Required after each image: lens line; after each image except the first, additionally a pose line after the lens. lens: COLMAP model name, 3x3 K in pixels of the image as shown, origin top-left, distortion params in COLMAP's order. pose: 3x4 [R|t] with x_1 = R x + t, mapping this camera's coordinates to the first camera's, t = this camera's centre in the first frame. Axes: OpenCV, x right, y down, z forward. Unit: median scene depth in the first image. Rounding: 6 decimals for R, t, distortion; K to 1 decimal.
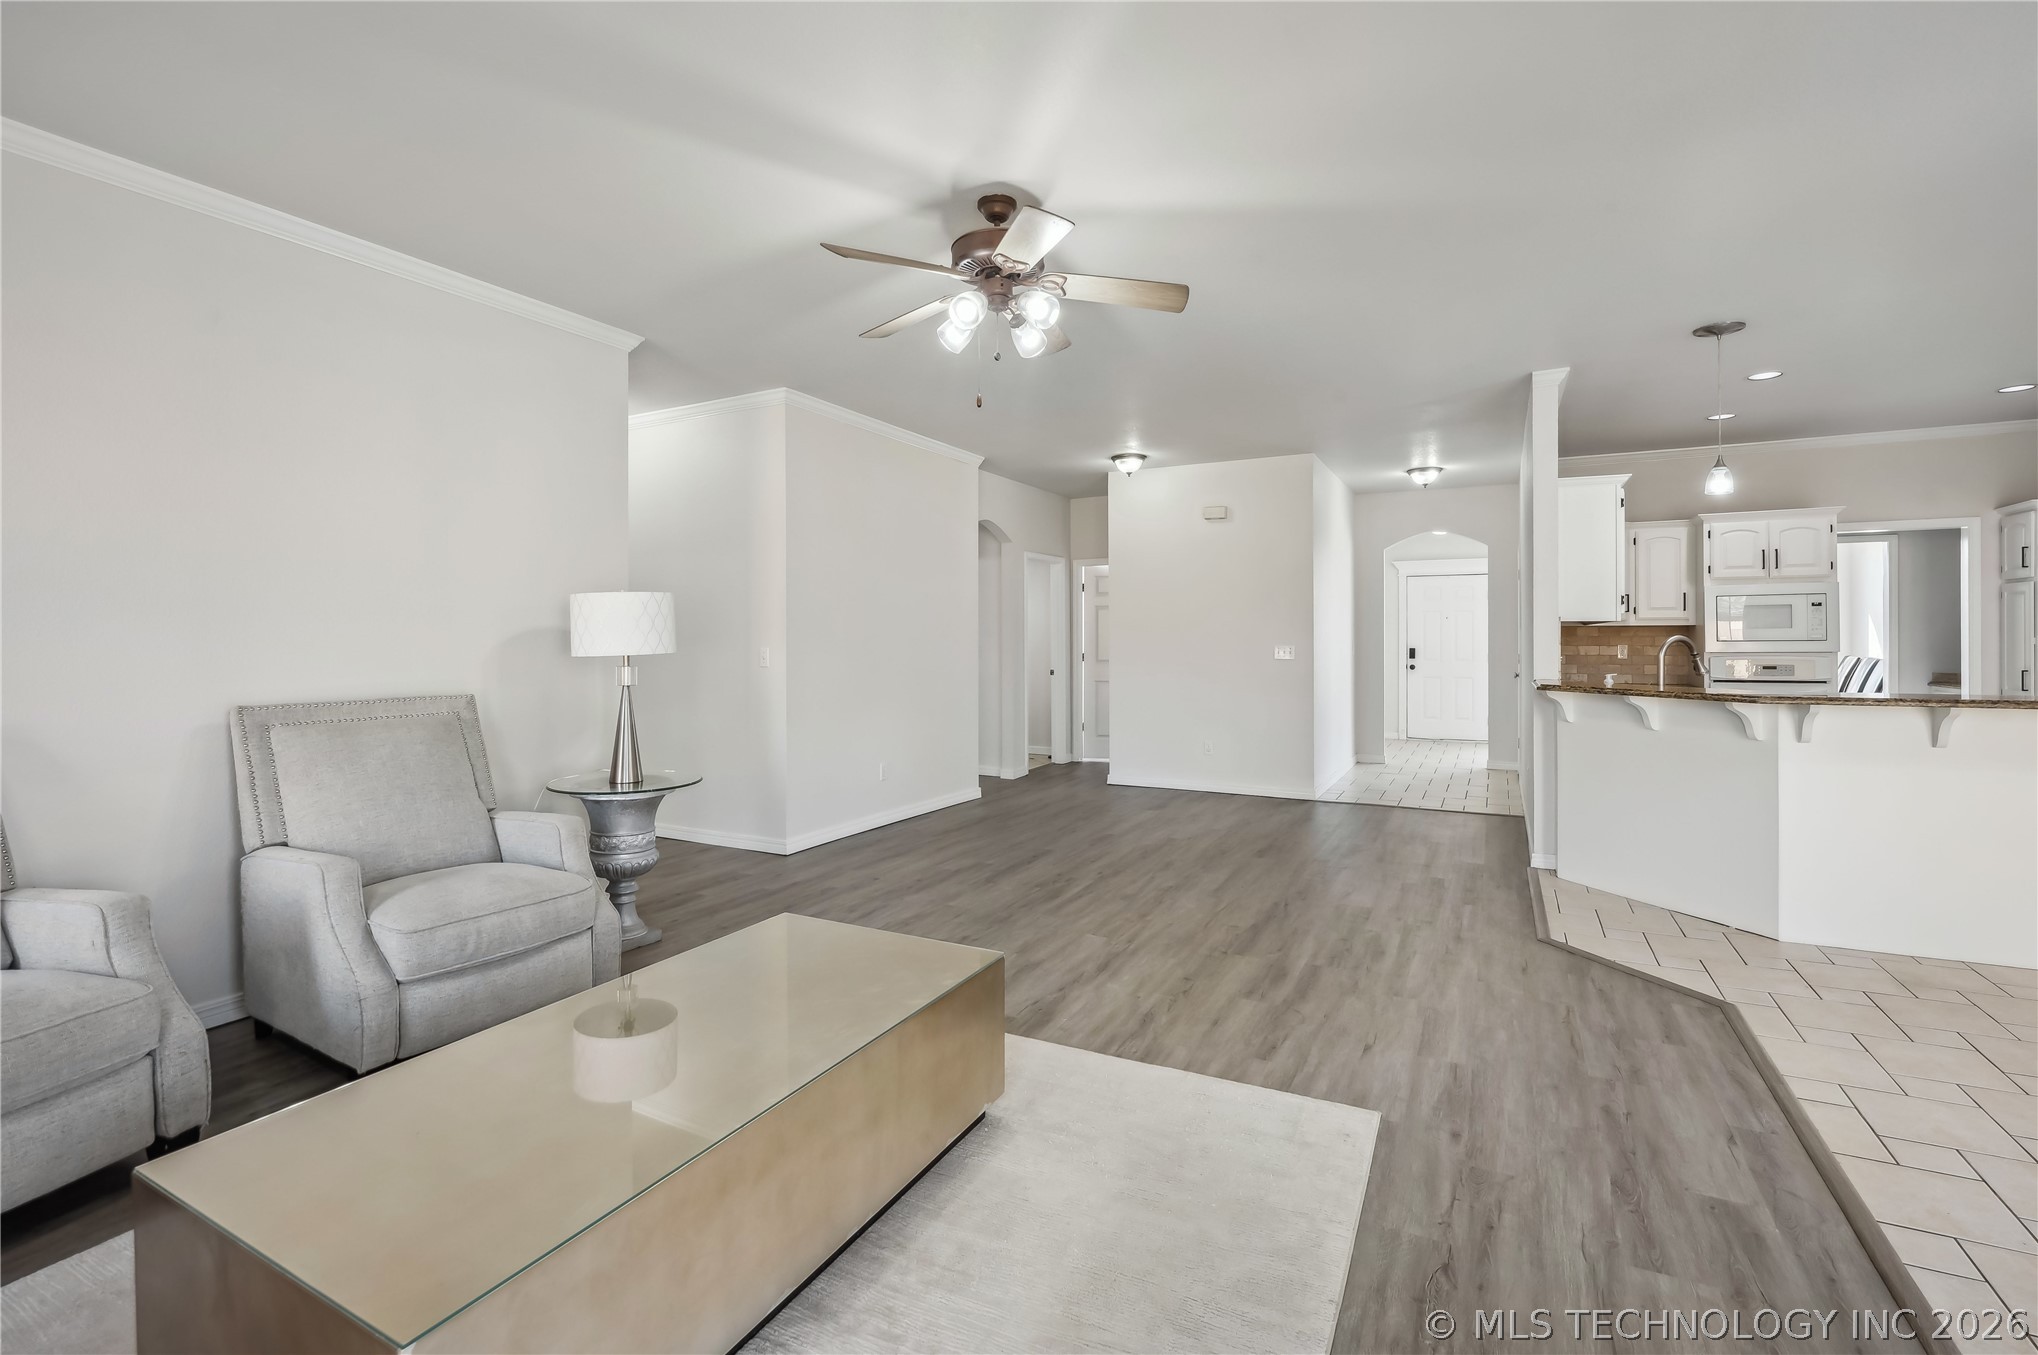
lens RADIAL K [[906.2, 0, 1019.6], [0, 906.2, 631.7], [0, 0, 1]] dist [-0.014628, -0.000134]
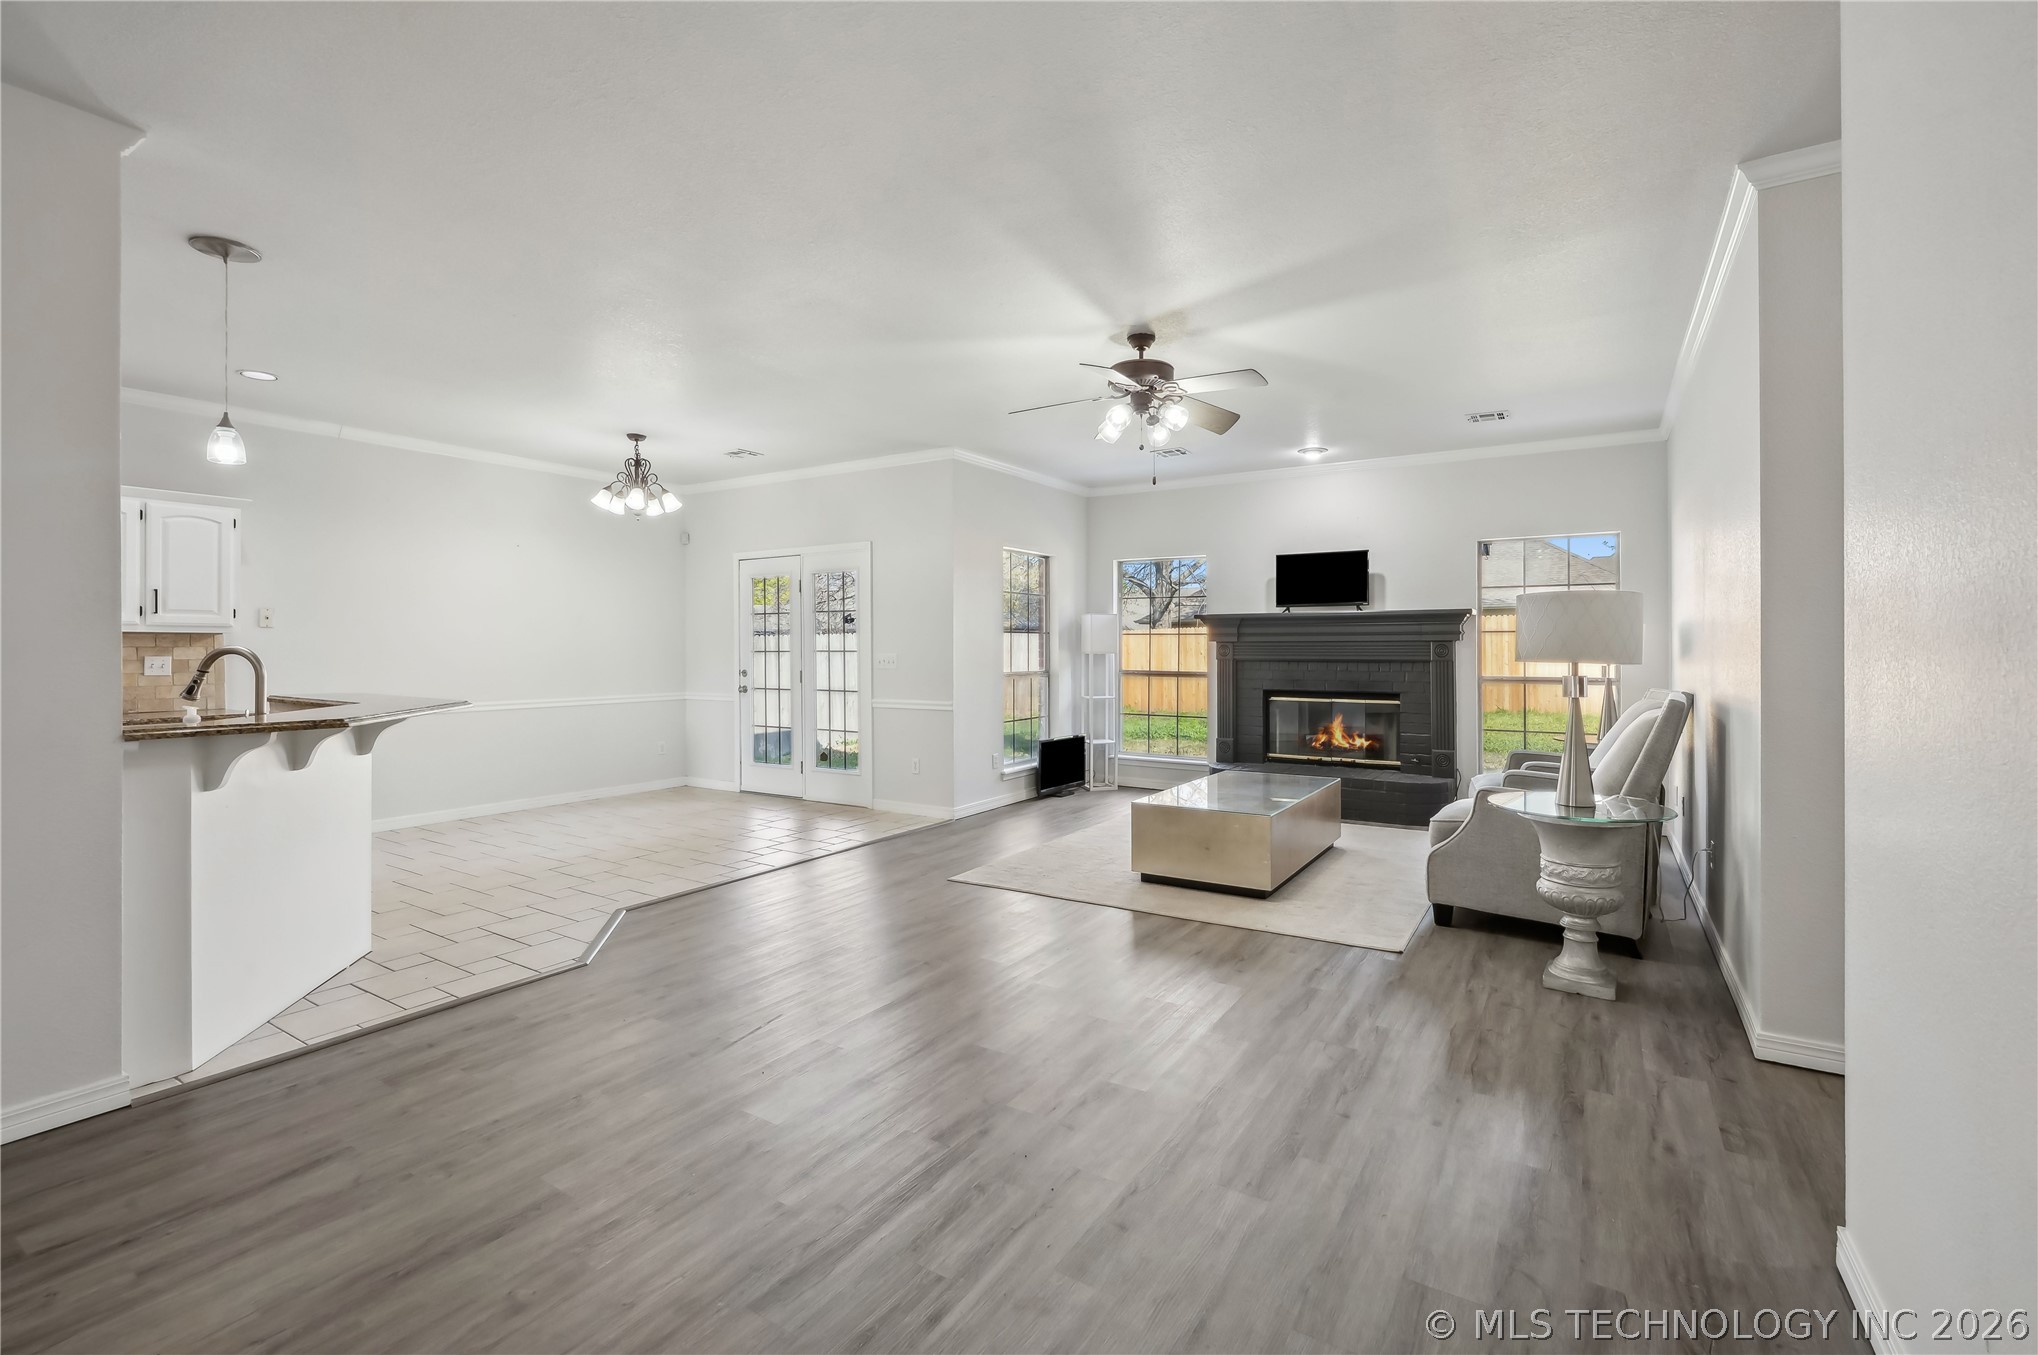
lens RADIAL K [[896.7, 0, 1019.4], [0, 896.7, 647.1], [0, 0, 1]] dist [-0.002206, -0.000025]
pose [[-0.996097, 0.001951, 0.088242, 0.027293], [0.001197, 0.999962, -0.008604, 0.010715], [-0.088255, -0.008464, -0.996062, 1.437641]]
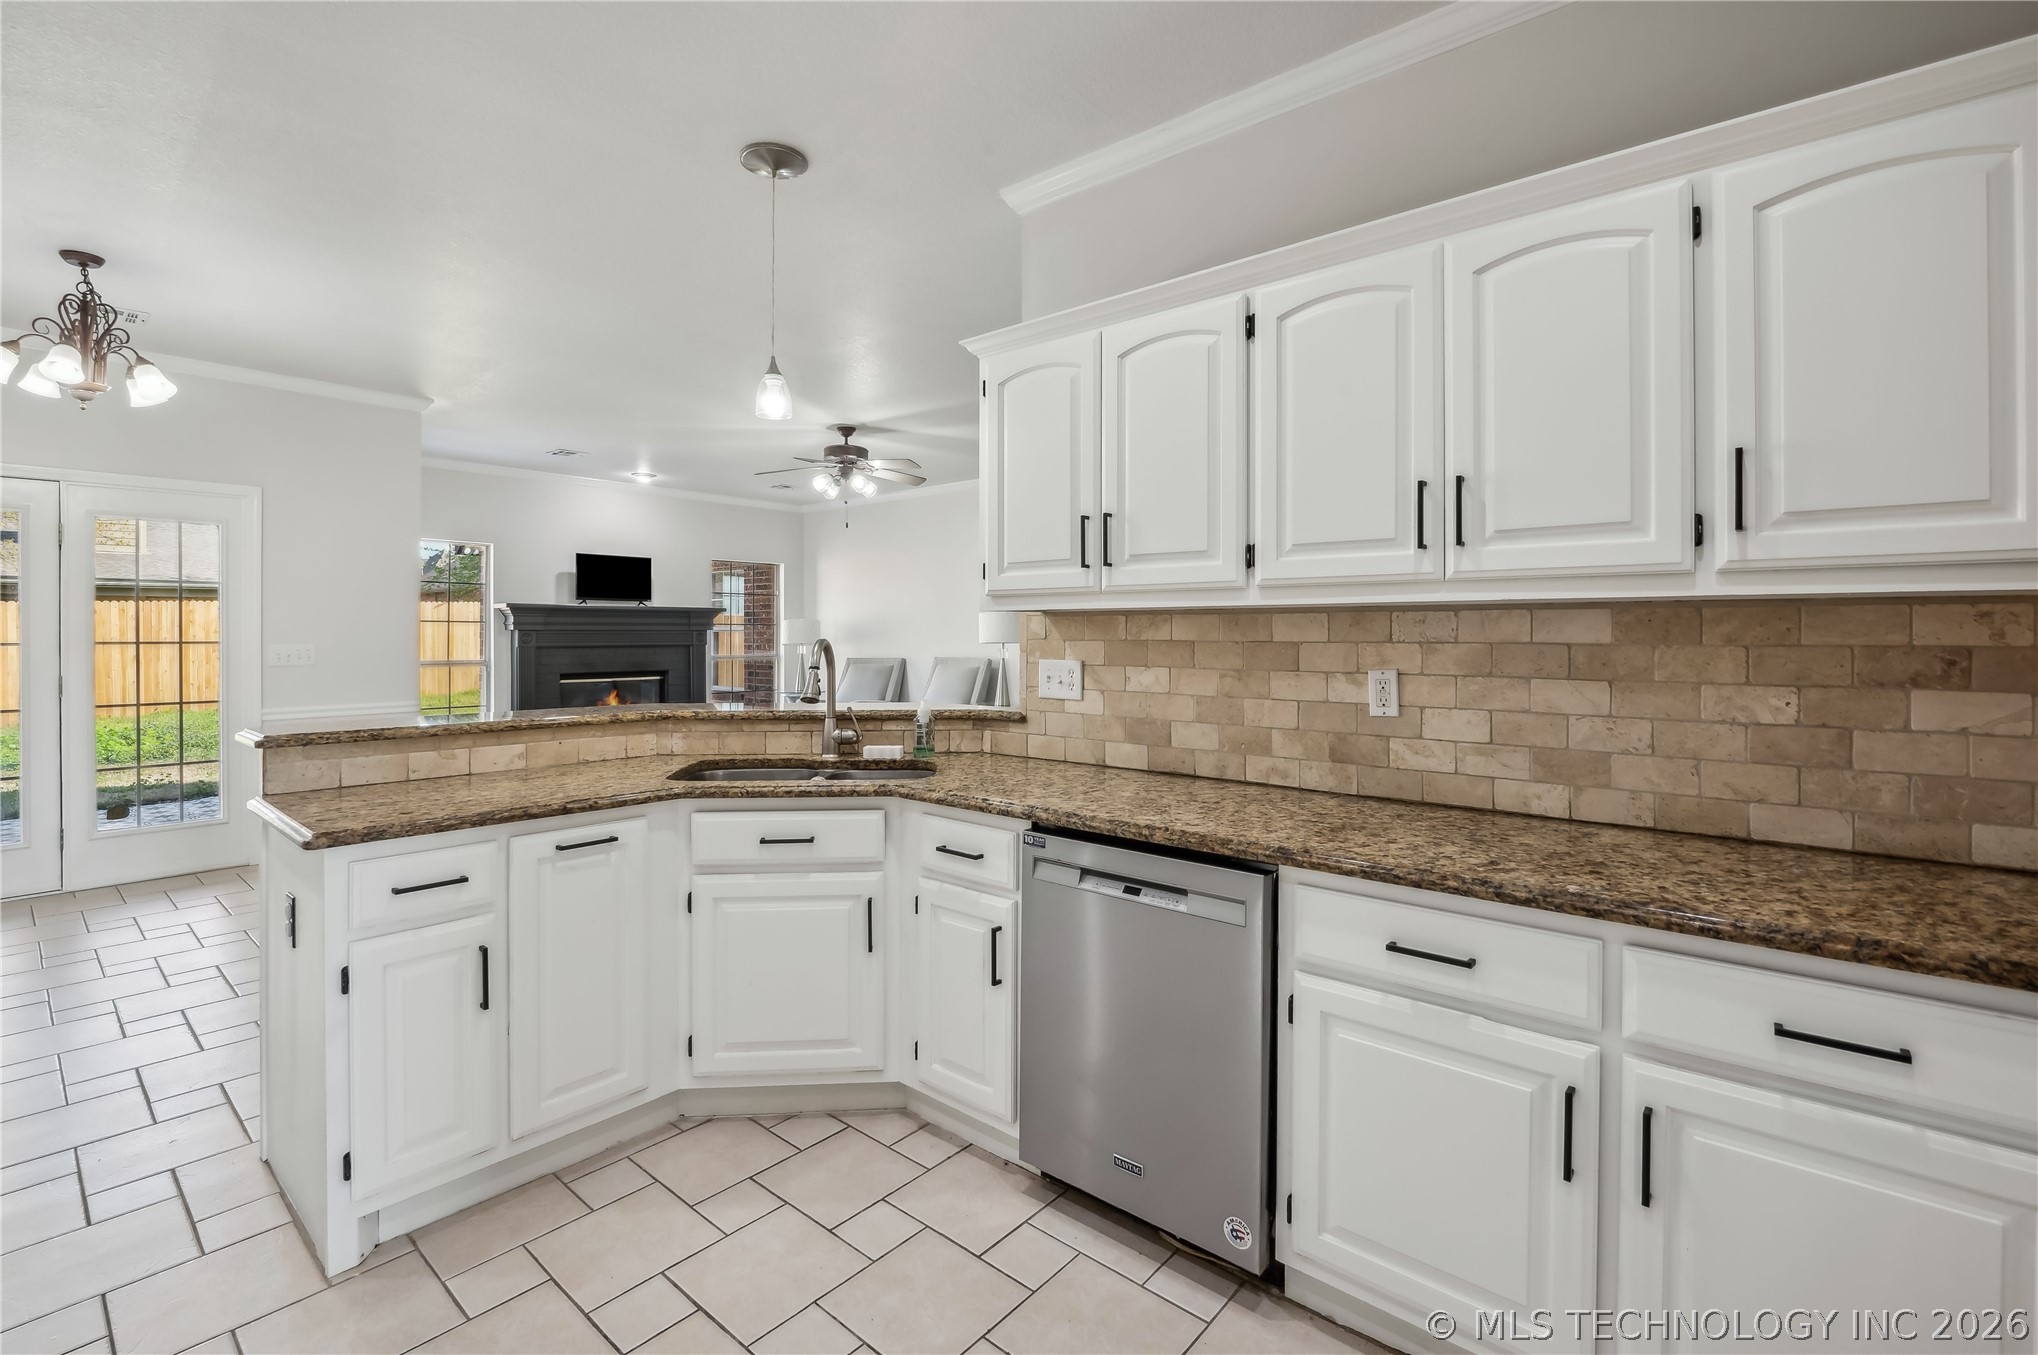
lens RADIAL K [[906.2, 0, 1019.6], [0, 906.2, 631.7], [0, 0, 1]] dist [-0.014628, -0.000134]
pose [[-0.221208, 0.000088, -0.975227, 1.155599], [0.007496, 0.999971, -0.001610, 0.001285], [0.975198, -0.007666, -0.221202, 1.108676]]
